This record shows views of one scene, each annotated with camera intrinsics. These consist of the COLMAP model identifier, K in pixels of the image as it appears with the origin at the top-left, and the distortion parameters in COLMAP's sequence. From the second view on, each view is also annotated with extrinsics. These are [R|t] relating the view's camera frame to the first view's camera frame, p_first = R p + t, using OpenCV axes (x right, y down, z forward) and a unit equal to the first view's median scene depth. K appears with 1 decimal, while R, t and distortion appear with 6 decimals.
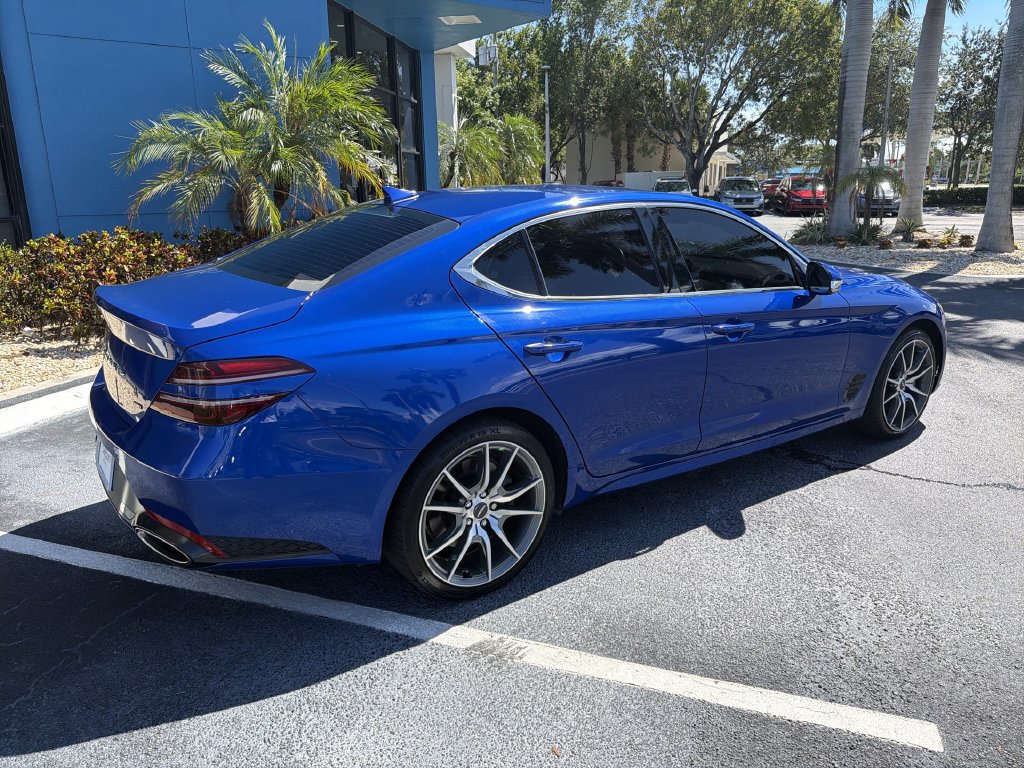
lens RADIAL K [[729.6, 0, 517.8], [0, 729.6, 376.1], [0, 0, 1]] dist [0.023222, -0.040928]
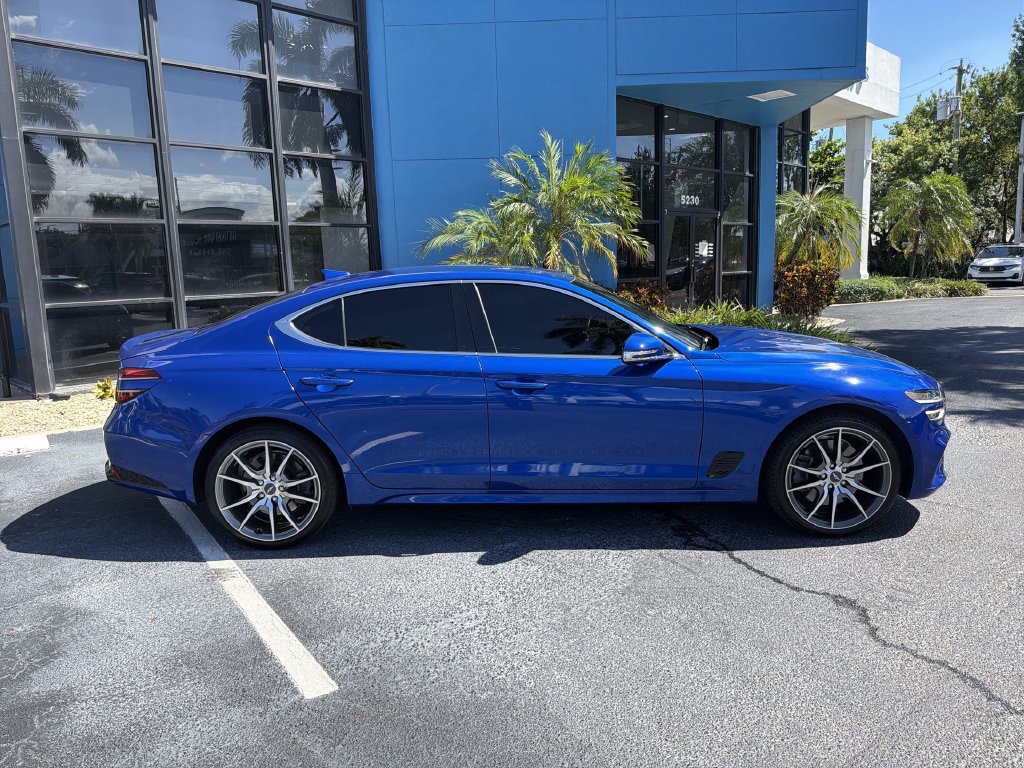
lens RADIAL K [[729.6, 0, 510.4], [0, 729.6, 378.8], [0, 0, 1]] dist [0.023222, -0.040928]
pose [[0.803747, 0.072361, -0.590554, 0.357784], [-0.123960, 0.991161, -0.047263, -0.007488], [0.581914, 0.111192, 0.805613, 0.022597]]
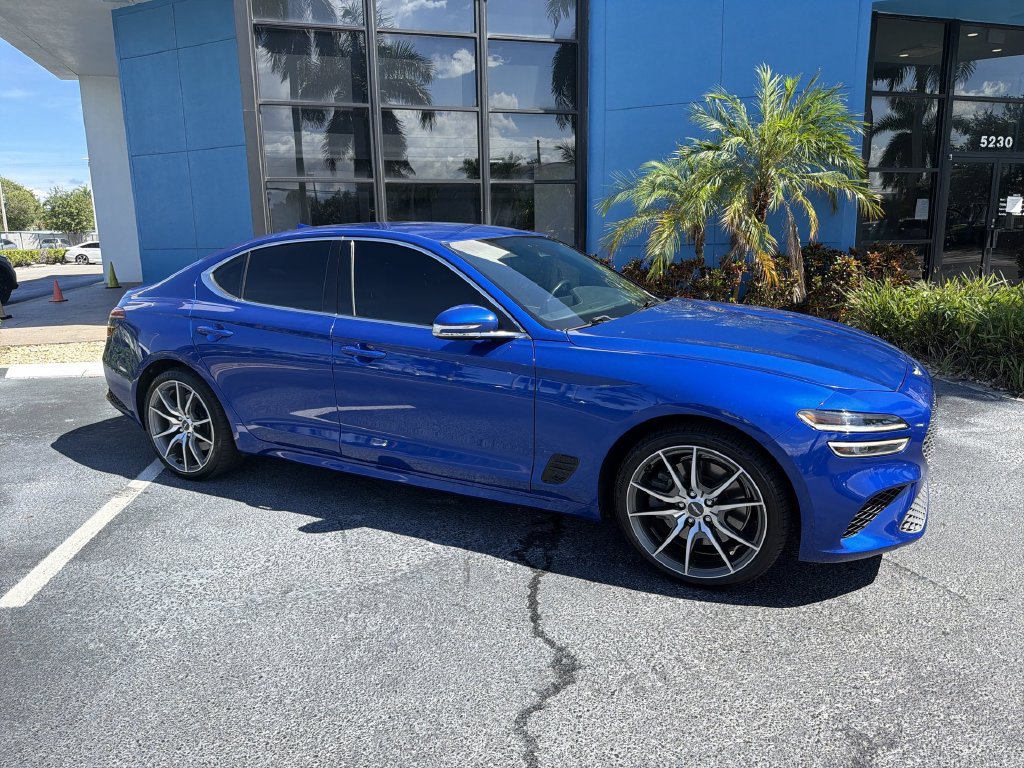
lens RADIAL K [[729.6, 0, 512.0], [0, 729.6, 384.6], [0, 0, 1]] dist [0.023222, -0.040928]
pose [[0.441744, 0.182792, -0.878322, 0.503990], [-0.211331, 0.972675, 0.096141, -0.063470], [0.871895, 0.143147, 0.468303, 0.259252]]
